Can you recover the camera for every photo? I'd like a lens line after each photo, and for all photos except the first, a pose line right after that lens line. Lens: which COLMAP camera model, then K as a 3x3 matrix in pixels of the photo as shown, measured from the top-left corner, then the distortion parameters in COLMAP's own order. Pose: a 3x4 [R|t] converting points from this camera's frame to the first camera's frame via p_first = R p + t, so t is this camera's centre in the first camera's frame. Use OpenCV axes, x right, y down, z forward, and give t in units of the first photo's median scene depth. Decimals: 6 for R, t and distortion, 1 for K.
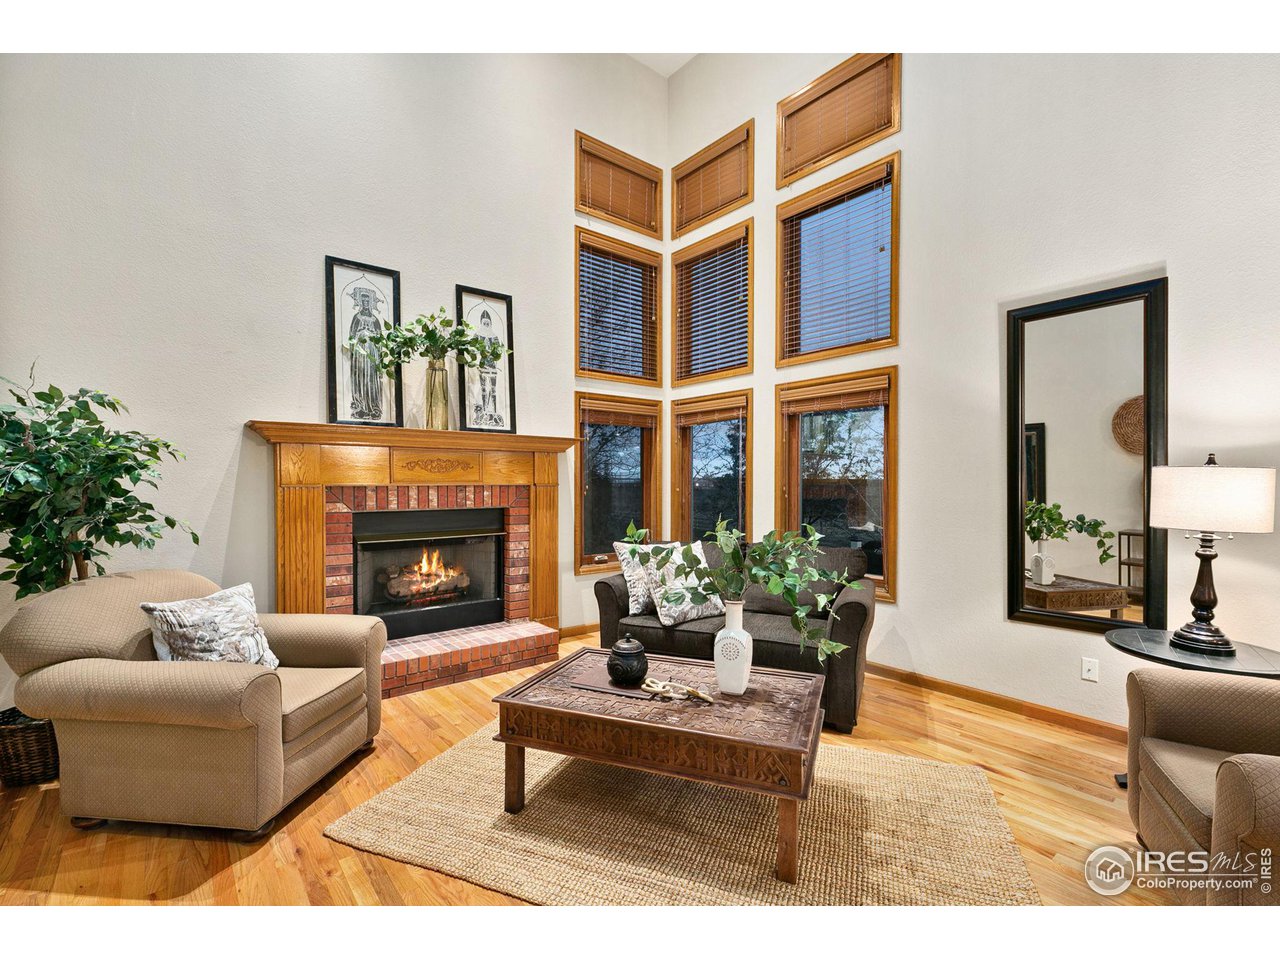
lens RADIAL K [[574.8, 0, 639.4], [0, 574.8, 491.5], [0, 0, 1]] dist [0.005908, 0.001563]
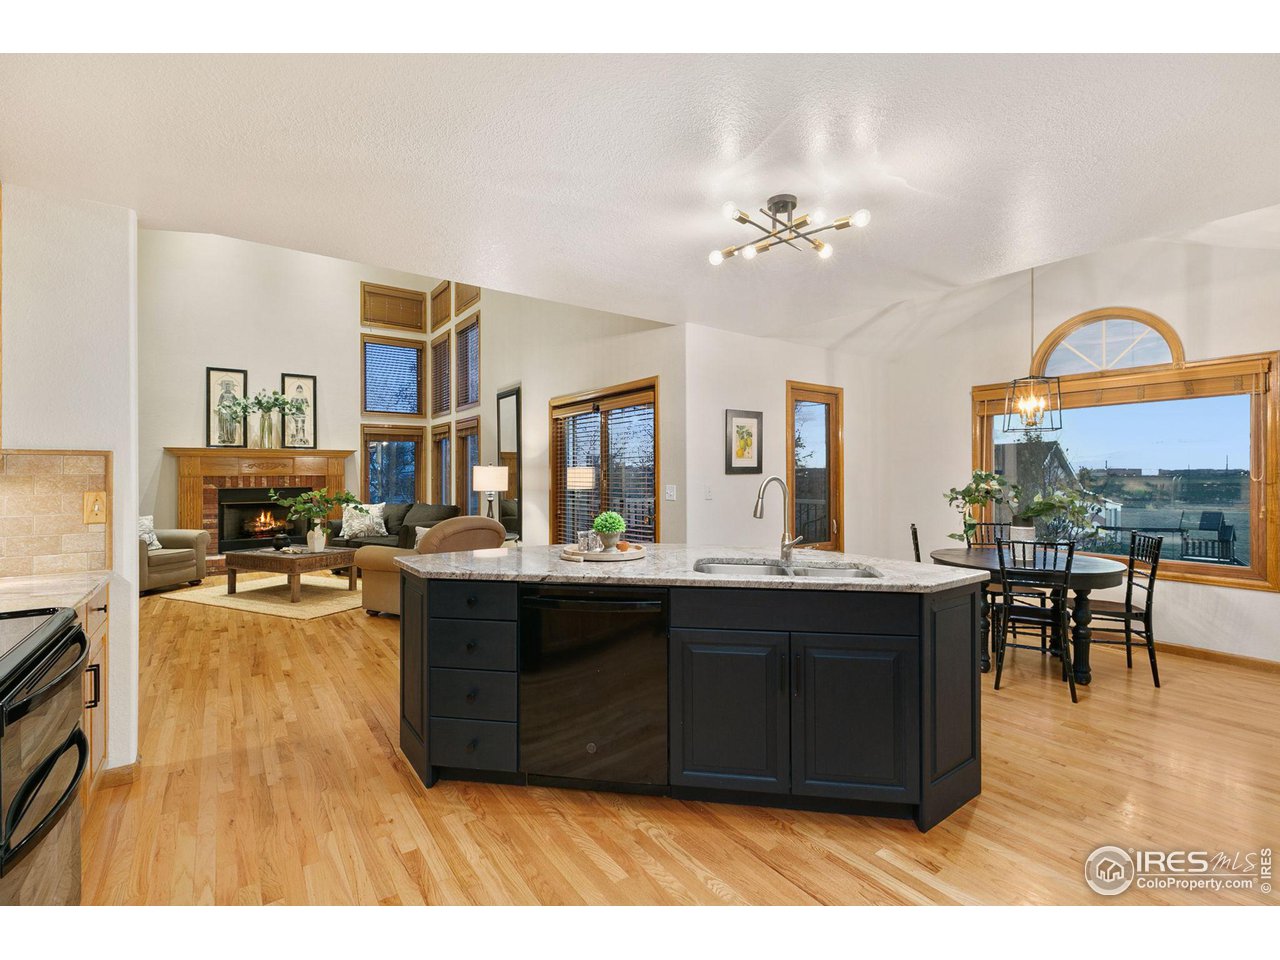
lens RADIAL K [[574.8, 0, 645.5], [0, 574.8, 473.9], [0, 0, 1]] dist [0.005908, 0.001563]
pose [[0.998467, -0.006847, -0.054931, 1.043367], [0.005946, 0.999845, -0.016548, 0.022912], [0.055036, 0.016196, 0.998353, -0.898647]]
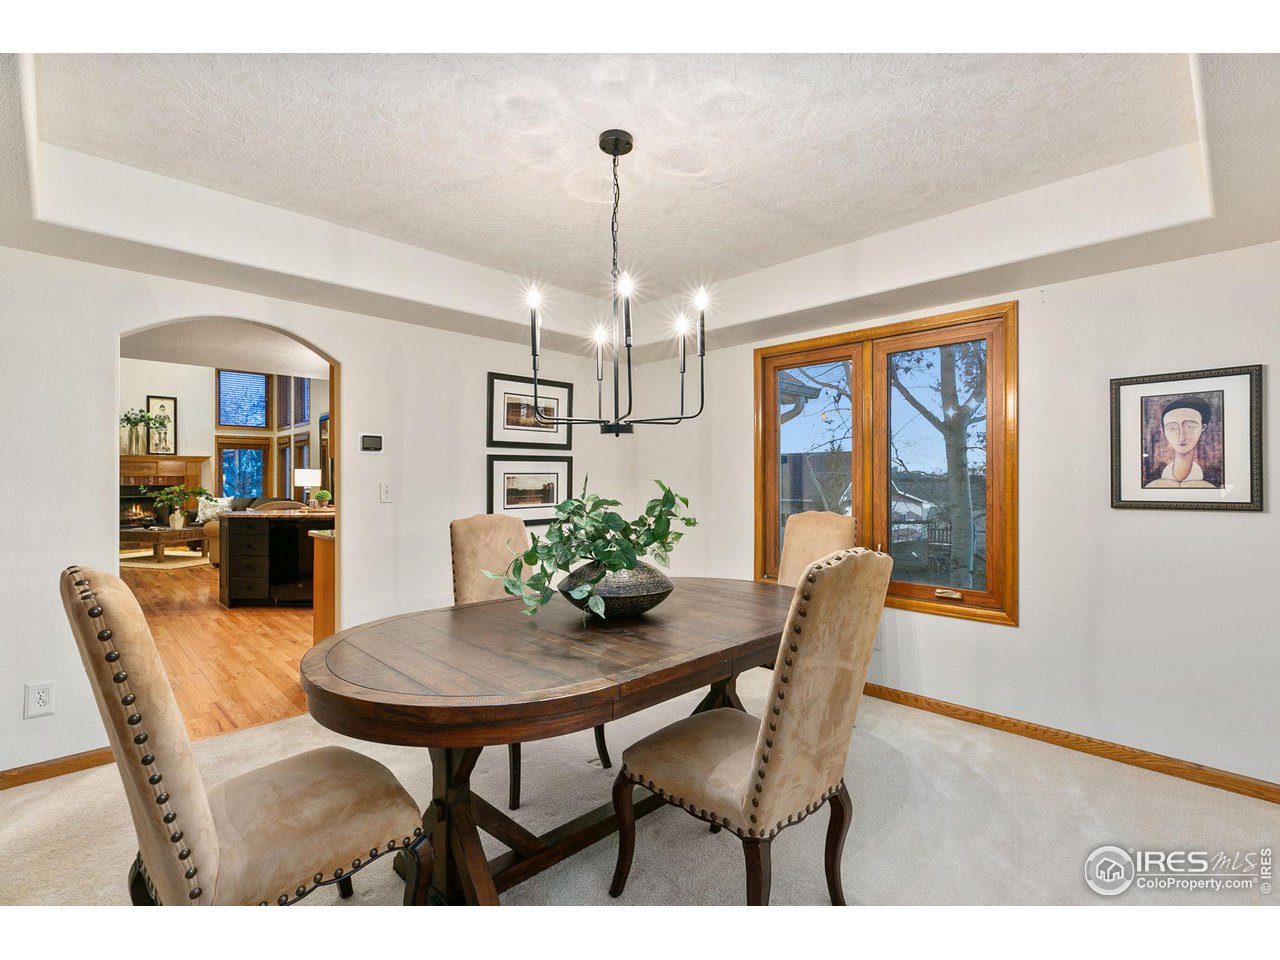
lens RADIAL K [[574.8, 0, 611.6], [0, 574.8, 477.5], [0, 0, 1]] dist [0.005908, 0.001563]
pose [[0.997418, -0.005522, 0.071607, 1.527277], [0.006852, 0.999808, -0.018341, 0.054528], [-0.071492, 0.018784, 0.997264, -1.645315]]
